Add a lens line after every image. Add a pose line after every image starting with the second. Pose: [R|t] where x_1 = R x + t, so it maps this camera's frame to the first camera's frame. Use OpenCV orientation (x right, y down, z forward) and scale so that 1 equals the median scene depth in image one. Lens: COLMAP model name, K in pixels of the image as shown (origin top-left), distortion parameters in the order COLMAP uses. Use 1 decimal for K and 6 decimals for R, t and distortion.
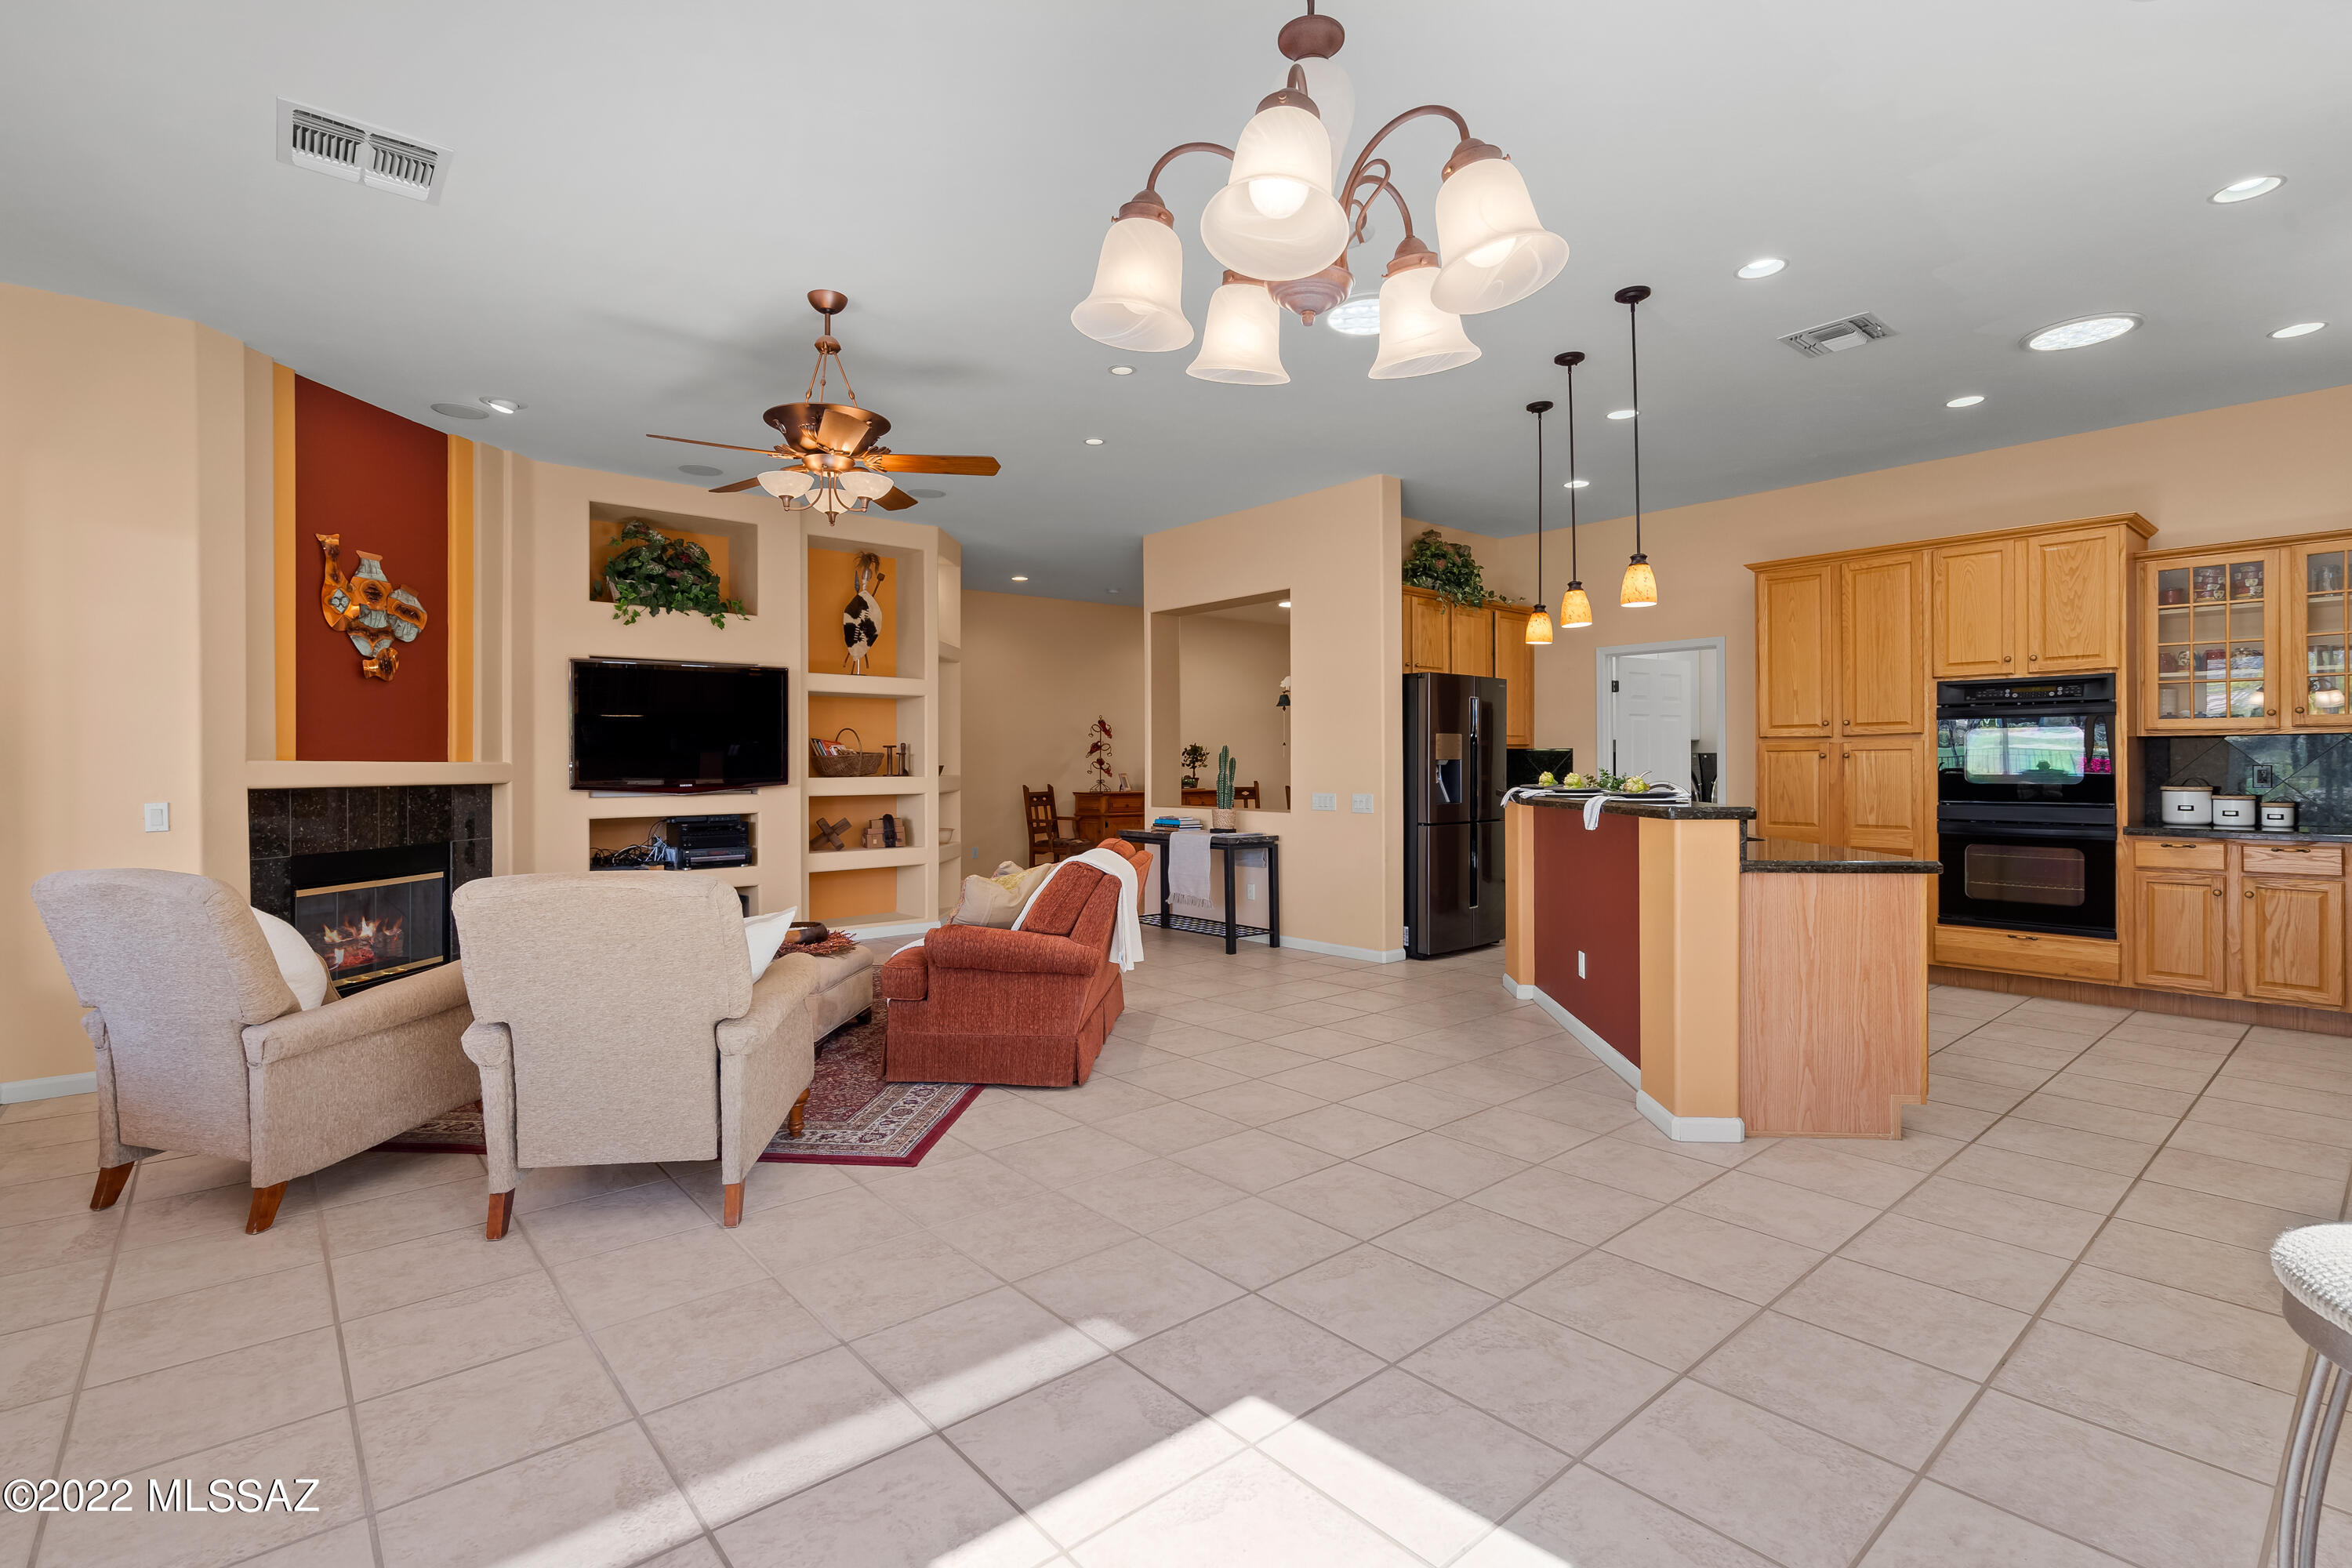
lens RADIAL K [[1086.4, 0, 1173.8], [0, 1086.4, 774.4], [0, 0, 1]] dist [-0.007134, 0.004385]
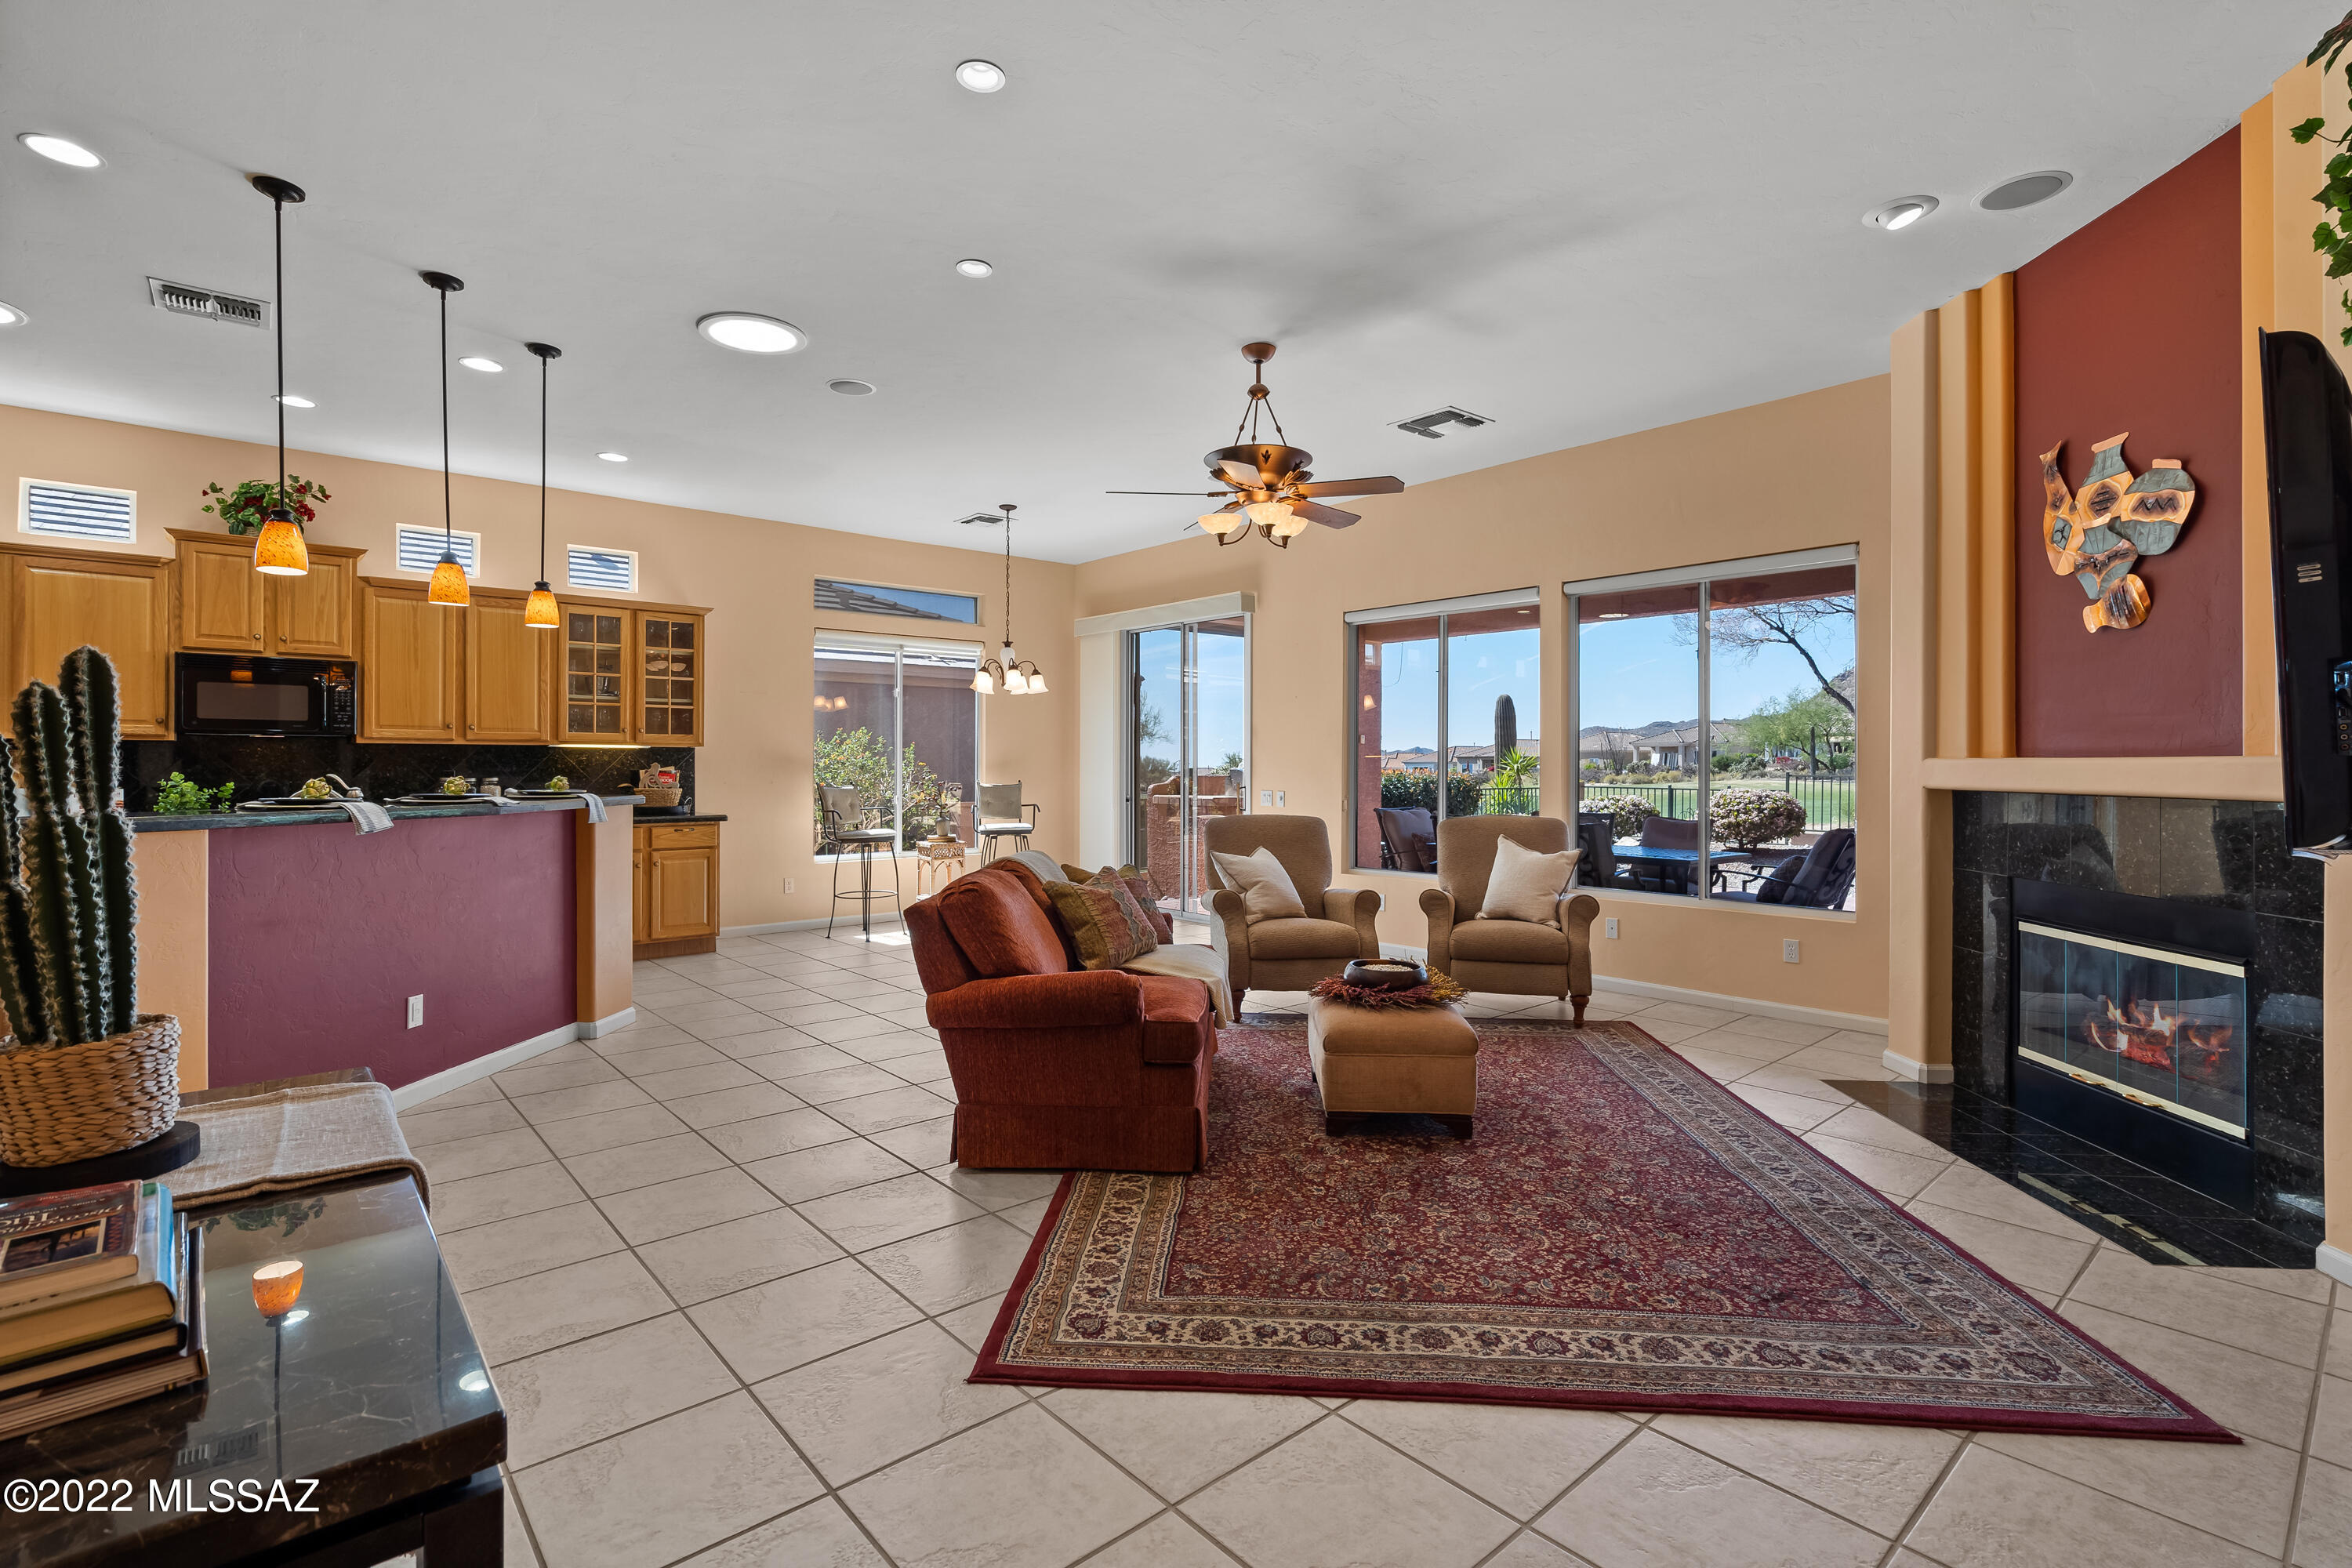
lens RADIAL K [[1086.4, 0, 1175.4], [0, 1086.4, 763.8], [0, 0, 1]] dist [-0.007134, 0.004385]
pose [[-0.999926, 0.002679, -0.011883, -0.151684], [0.002589, 0.999968, 0.007578, -0.012756], [0.011903, 0.007547, -0.999901, 1.471547]]
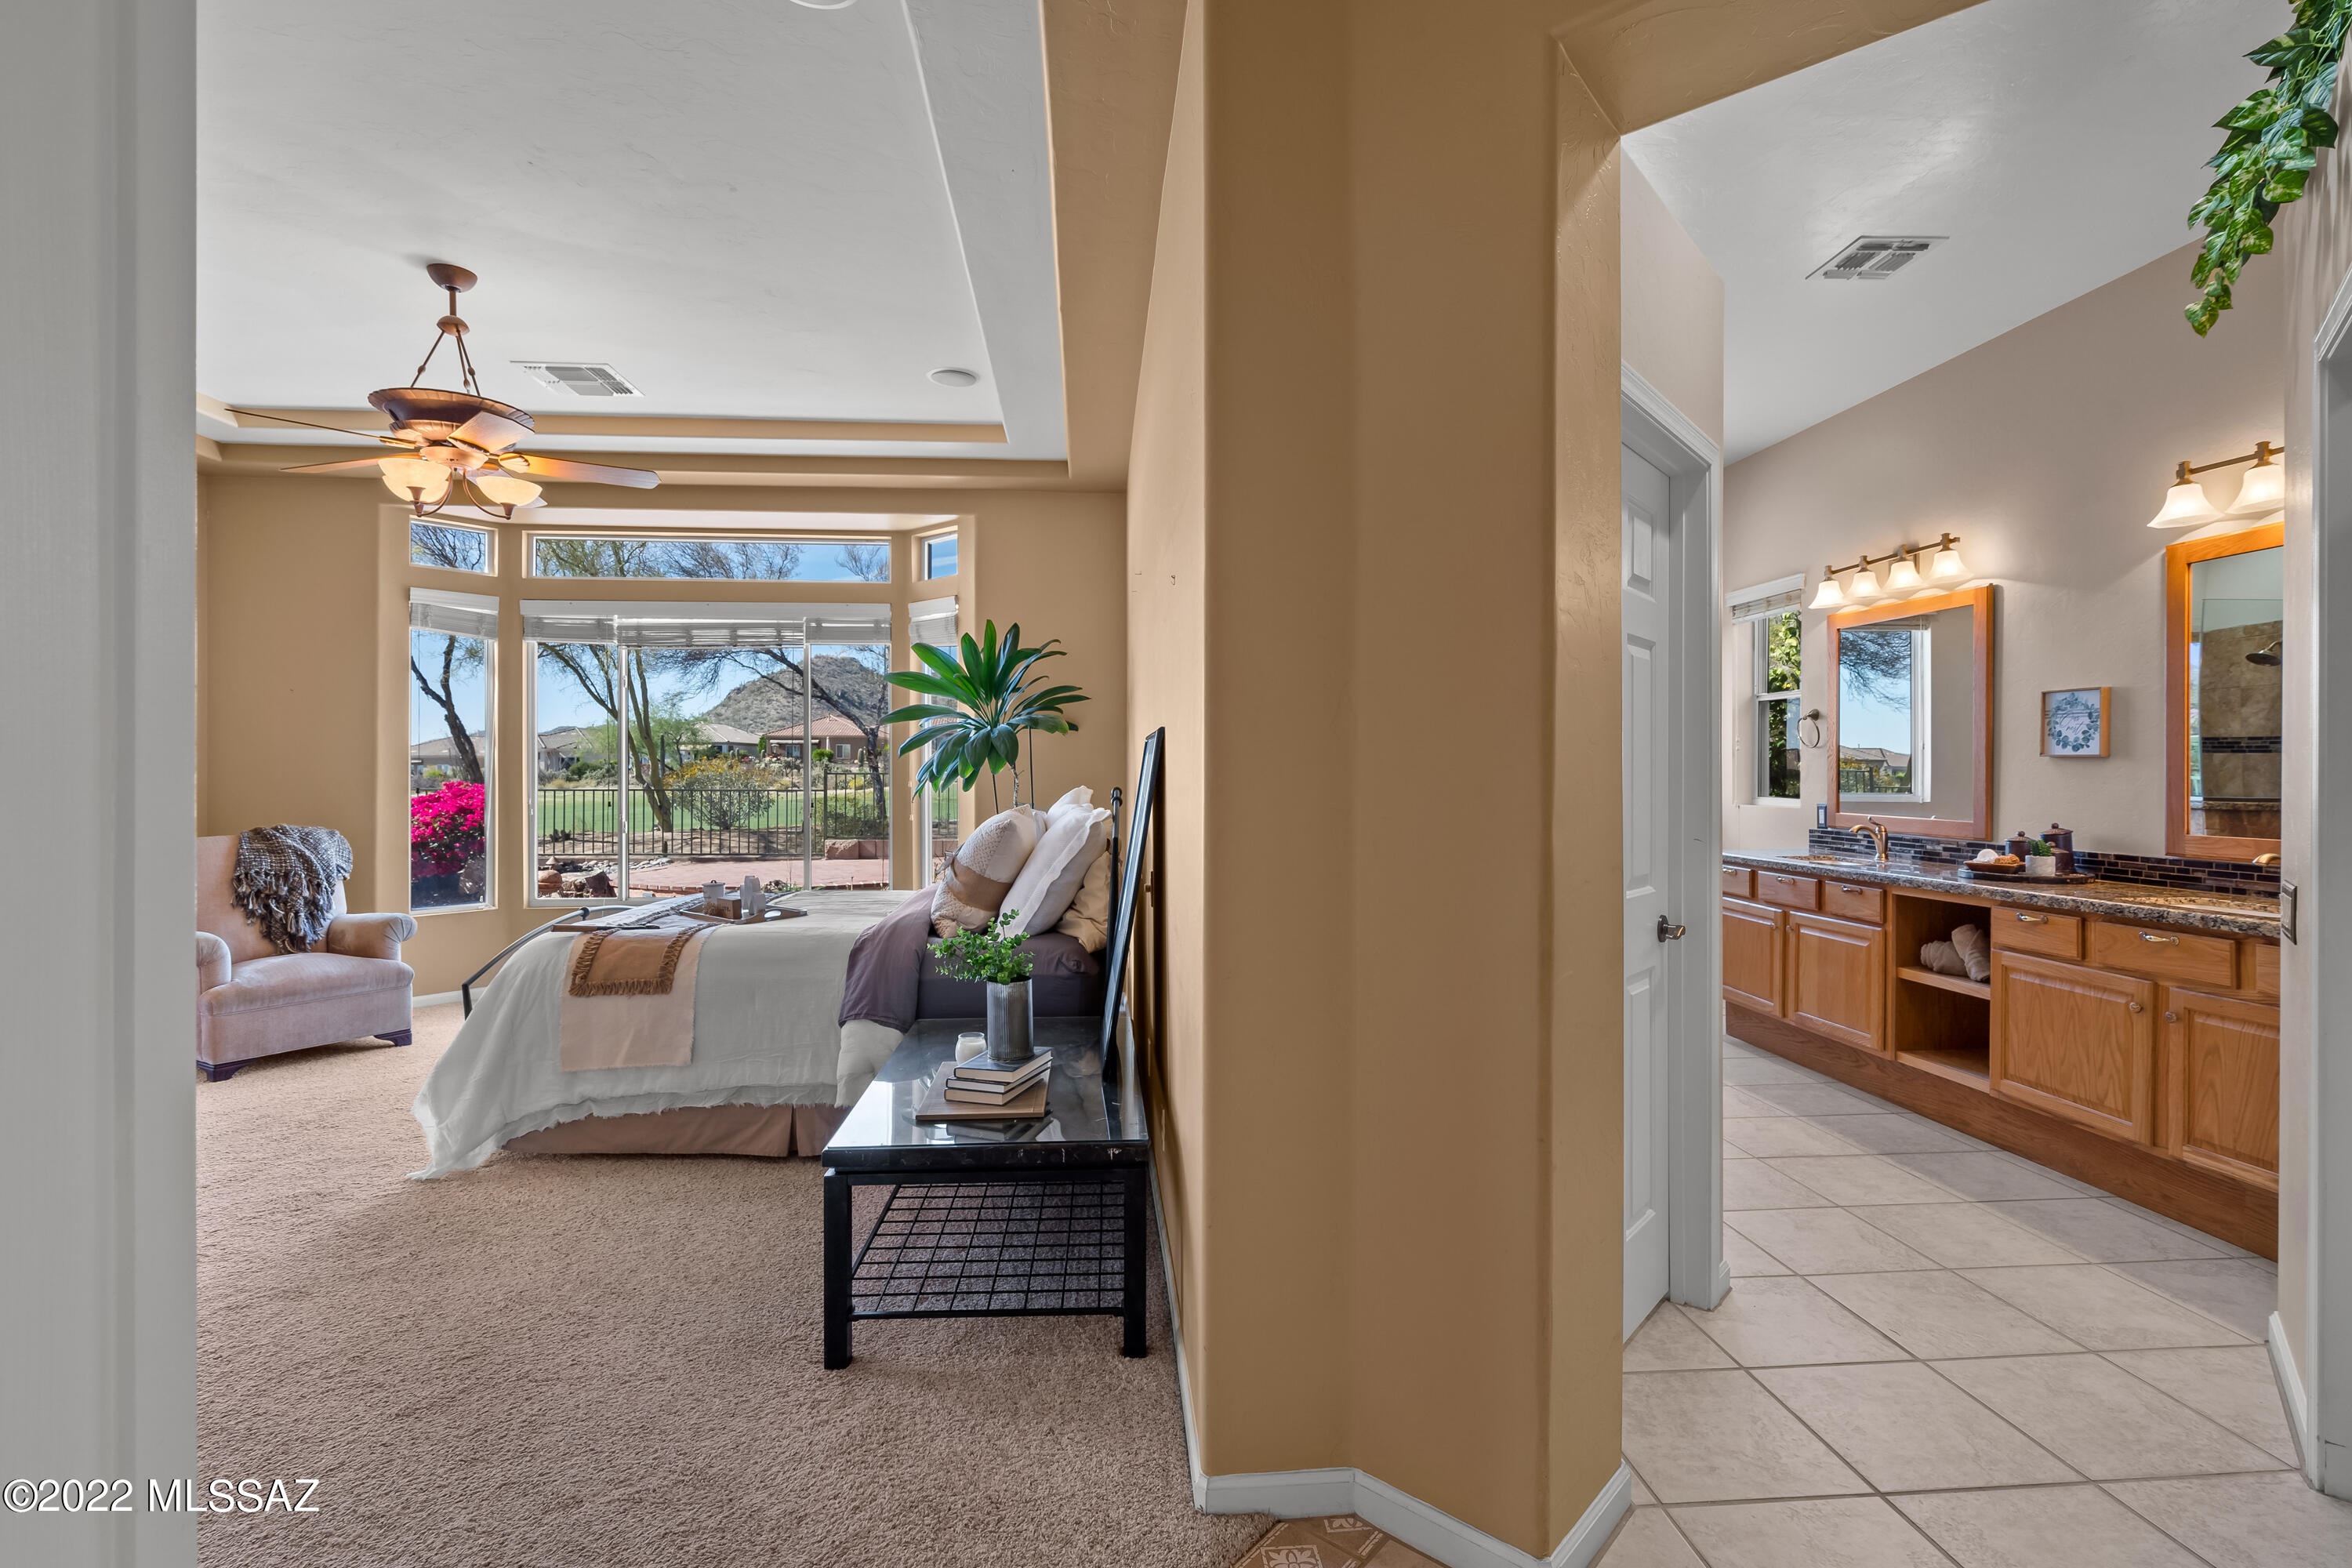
lens RADIAL K [[1086.4, 0, 1172.2], [0, 1086.4, 773.9], [0, 0, 1]] dist [-0.007134, 0.004385]
pose [[-0.587724, 0.006614, -0.809034, -0.940232], [-0.003162, 0.999940, 0.010472, -0.019700], [0.809055, 0.008713, -0.587668, 1.548154]]
